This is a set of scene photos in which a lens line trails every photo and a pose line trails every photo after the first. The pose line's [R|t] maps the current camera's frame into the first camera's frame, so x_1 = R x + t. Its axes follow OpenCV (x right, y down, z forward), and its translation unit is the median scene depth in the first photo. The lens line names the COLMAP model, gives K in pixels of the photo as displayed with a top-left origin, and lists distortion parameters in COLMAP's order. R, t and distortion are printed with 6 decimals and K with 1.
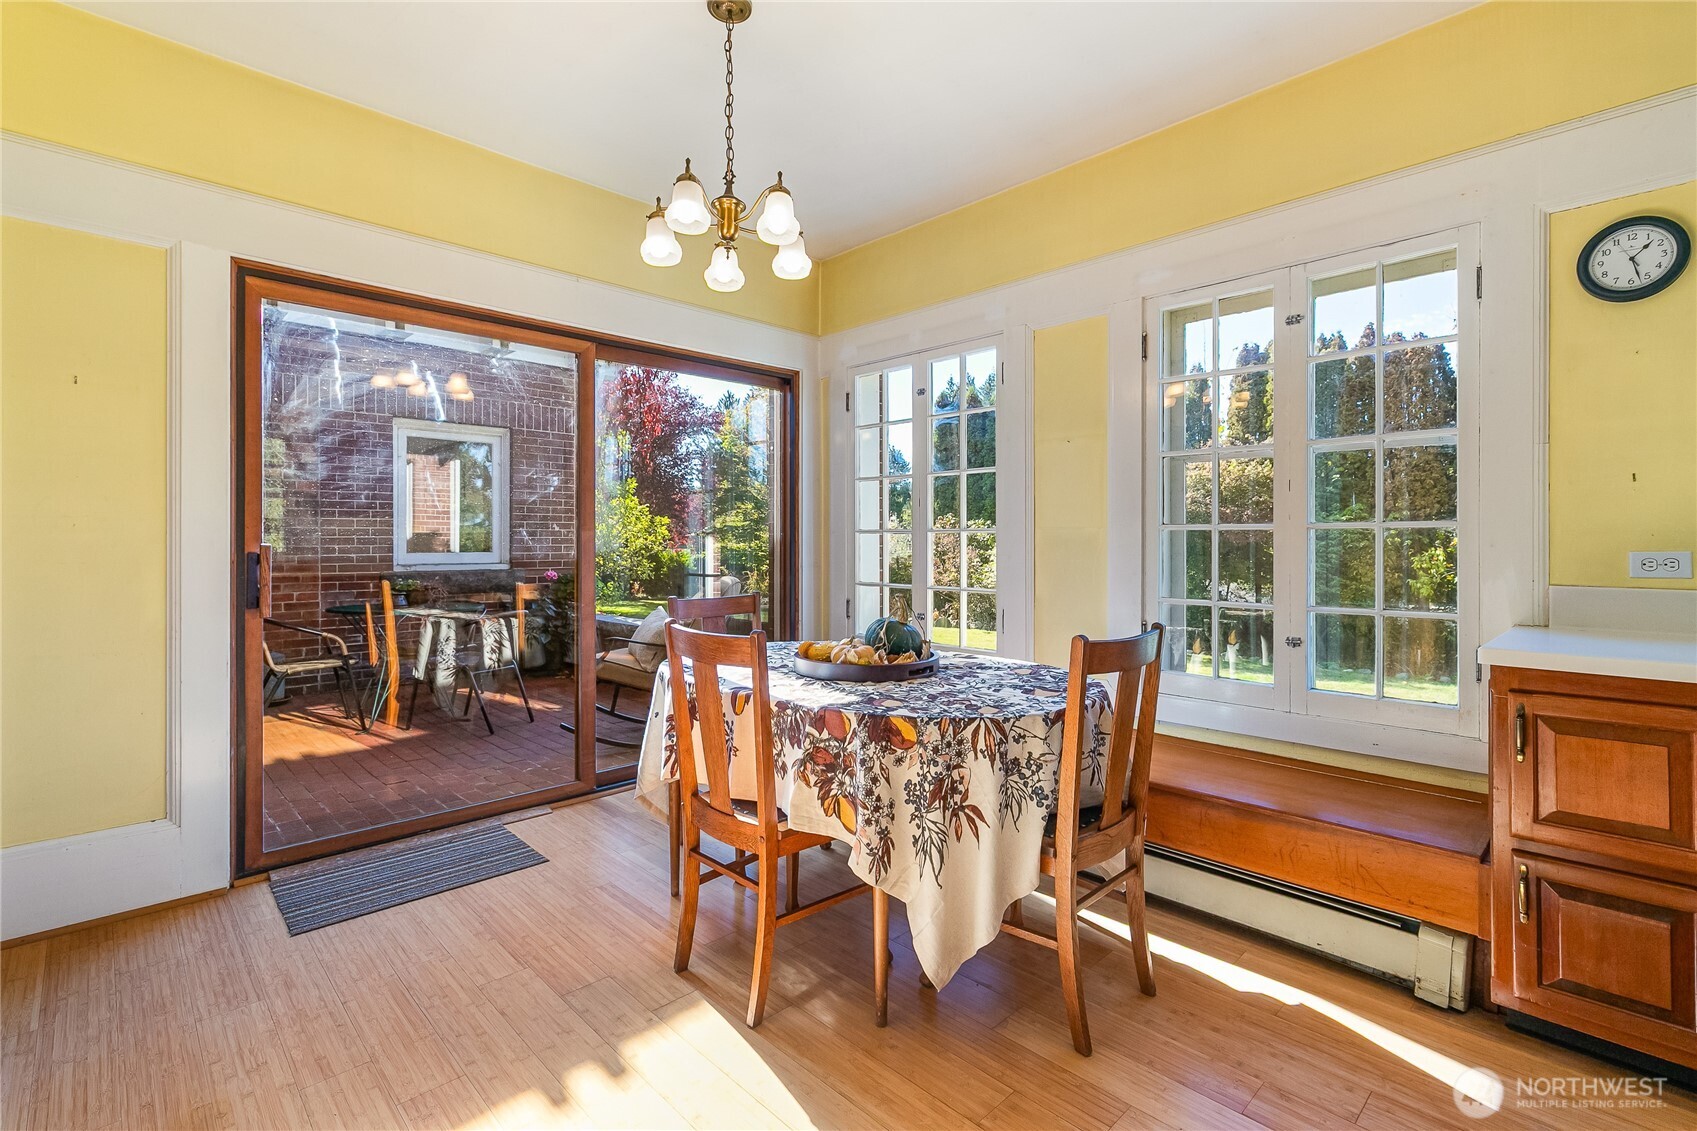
lens RADIAL K [[777.0, 0, 855.8], [0, 777.0, 542.5], [0, 0, 1]] dist [0.002636, -0.000152]
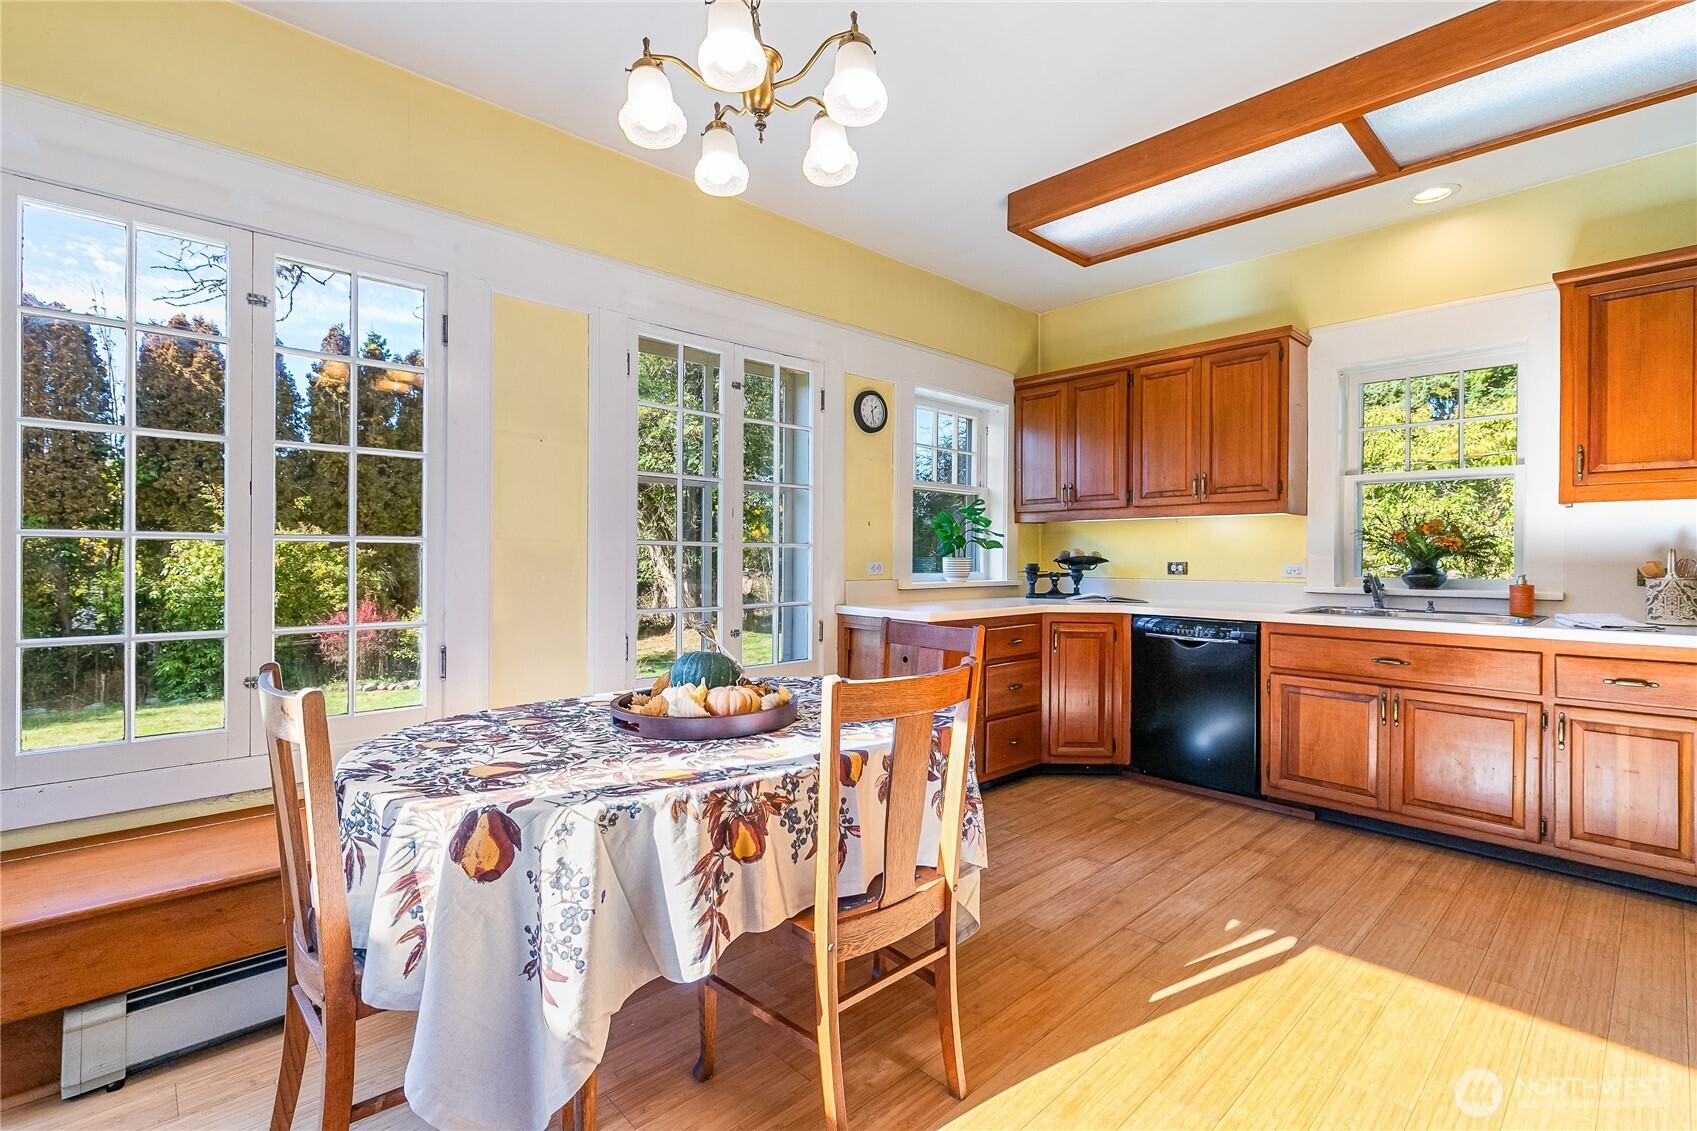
lens RADIAL K [[777.0, 0, 855.8], [0, 777.0, 542.5], [0, 0, 1]] dist [0.002636, -0.000152]
pose [[0.004181, 0.016162, 0.999861, -0.953198], [-0.004350, 0.999860, -0.016144, -0.001817], [-0.999982, -0.004282, 0.004251, 1.029126]]
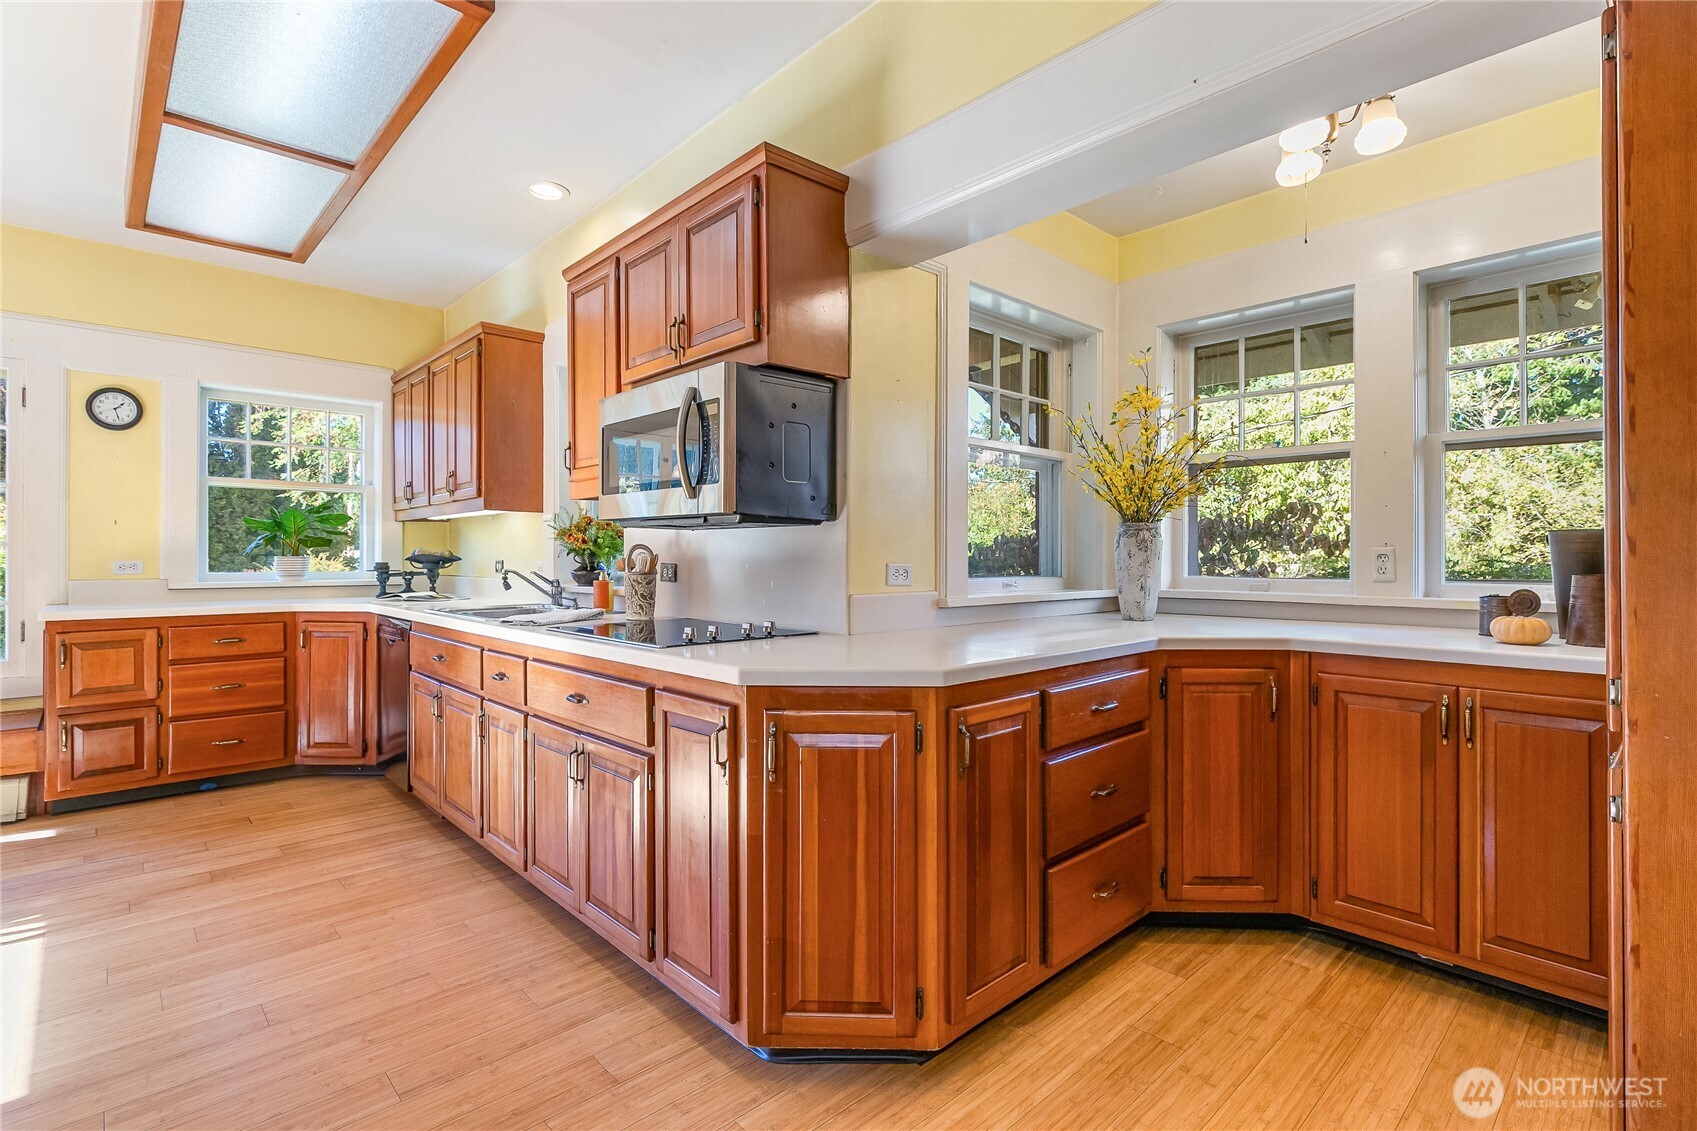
lens RADIAL K [[815.1, 0, 898.5], [0, 815.1, 549.2], [0, 0, 1]] dist [-0.001613, -0.000900]
pose [[0.000271, 0.004428, 0.999990, -1.012088], [0.002545, 0.999987, -0.004428, -0.002680], [-0.999997, 0.002547, 0.000260, -0.936964]]
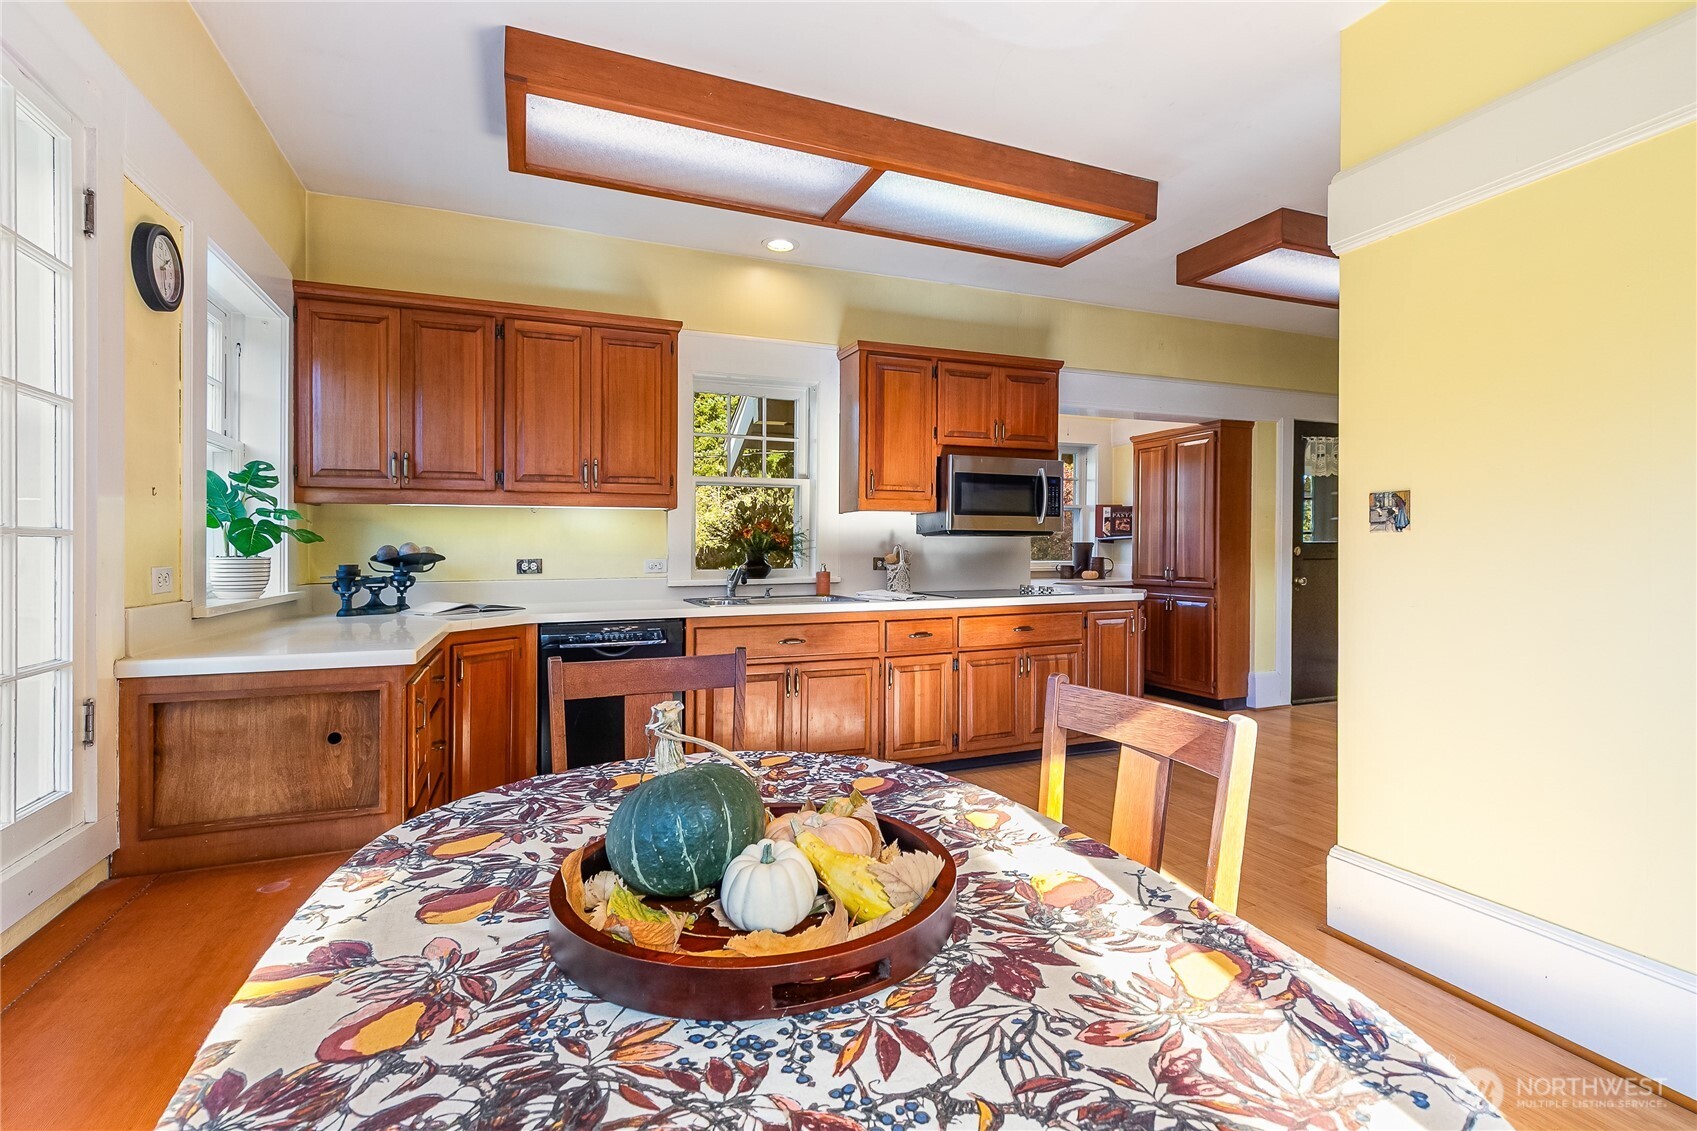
lens RADIAL K [[793.3, 0, 880.1], [0, 793.3, 552.1], [0, 0, 1]] dist [0.000833, 0.000196]
pose [[-0.937650, 0.003764, 0.347561, -0.213246], [0.004587, 0.999988, 0.001548, -0.001801], [-0.347551, 0.003046, -0.937656, 1.617709]]
